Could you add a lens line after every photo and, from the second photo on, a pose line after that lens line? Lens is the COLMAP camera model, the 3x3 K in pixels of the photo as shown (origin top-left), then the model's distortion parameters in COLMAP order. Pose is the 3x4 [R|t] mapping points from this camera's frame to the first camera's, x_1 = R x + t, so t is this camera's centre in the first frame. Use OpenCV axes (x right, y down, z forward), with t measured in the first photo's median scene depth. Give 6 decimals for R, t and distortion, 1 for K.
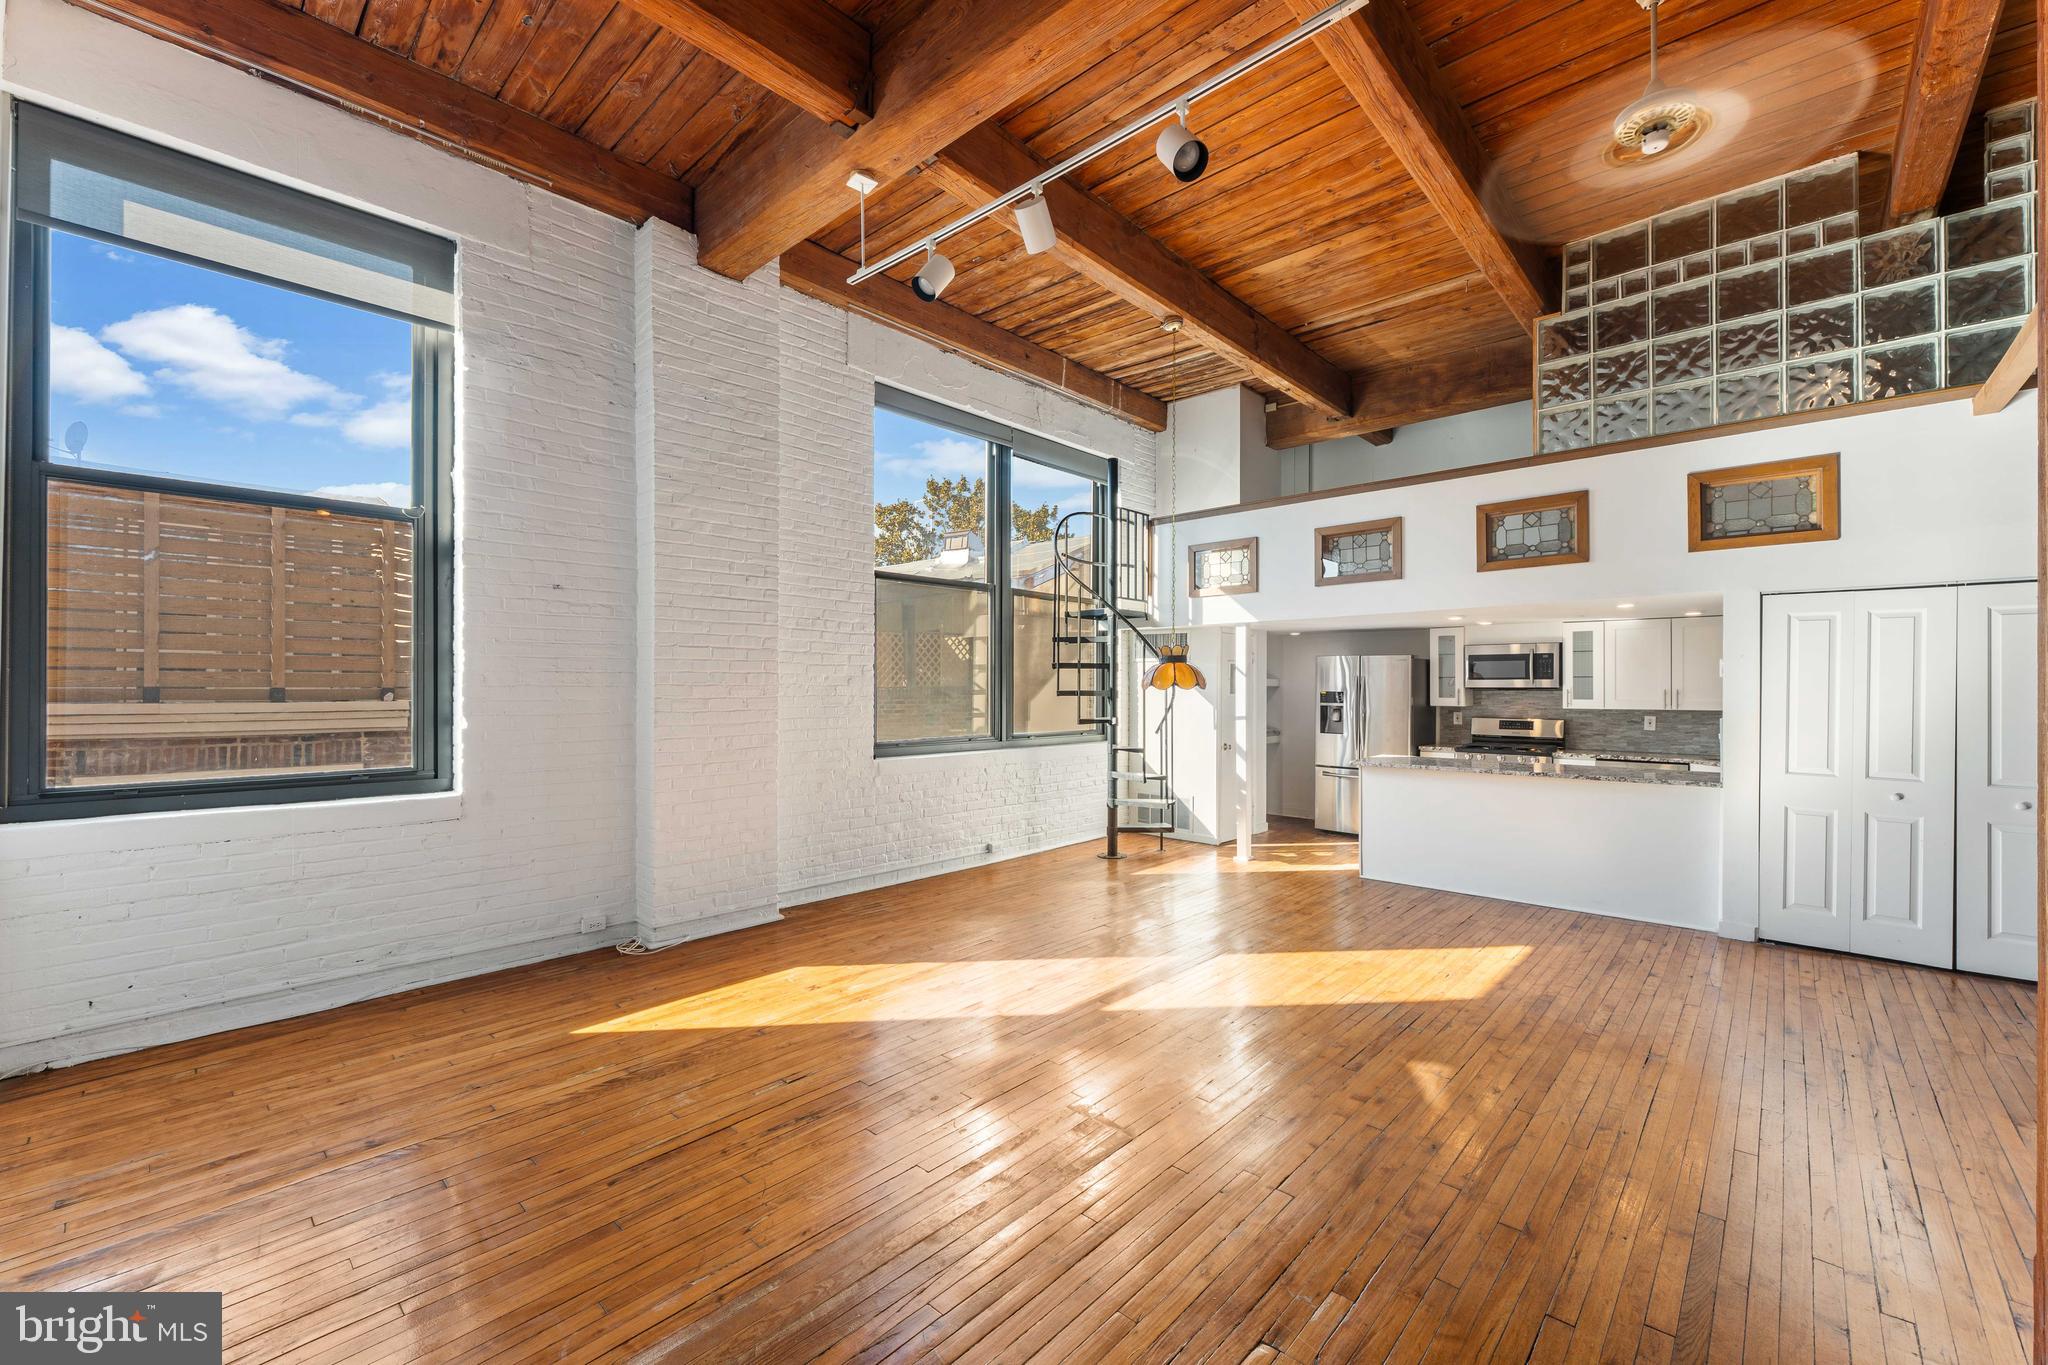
lens RADIAL K [[824.1, 0, 1036.5], [0, 824.1, 689.7], [0, 0, 1]] dist [-0.002207, 0.000125]
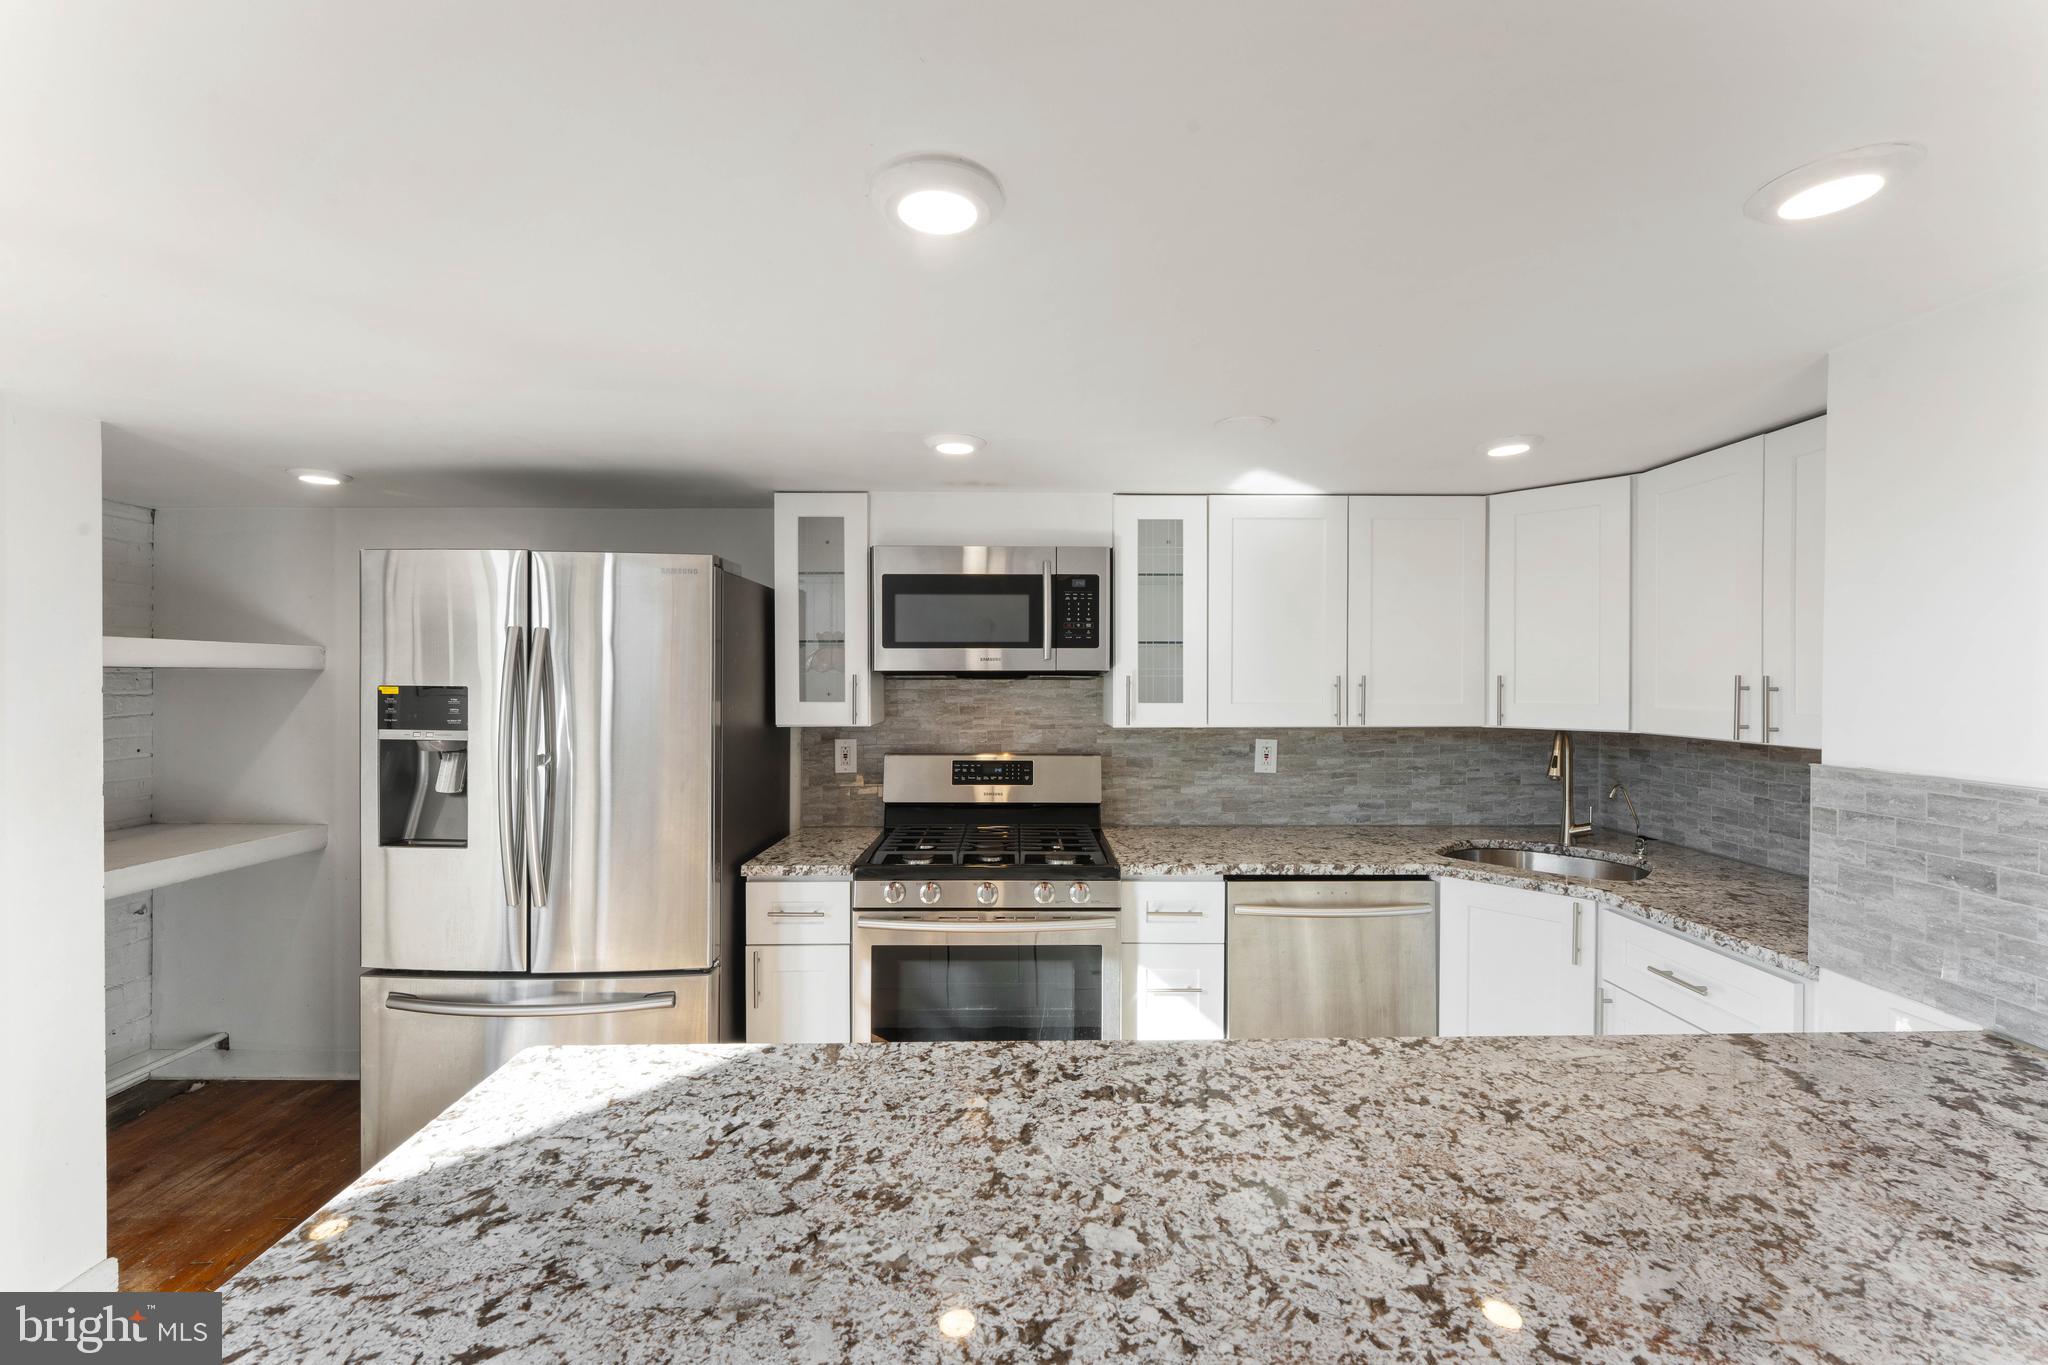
lens RADIAL K [[824.1, 0, 1051.2], [0, 824.1, 690.3], [0, 0, 1]] dist [-0.002207, 0.000125]
pose [[0.715907, -0.012267, 0.698088, 0.376386], [0.001711, 0.999873, 0.015815, -0.000283], [-0.698194, -0.010127, 0.715837, 0.789987]]
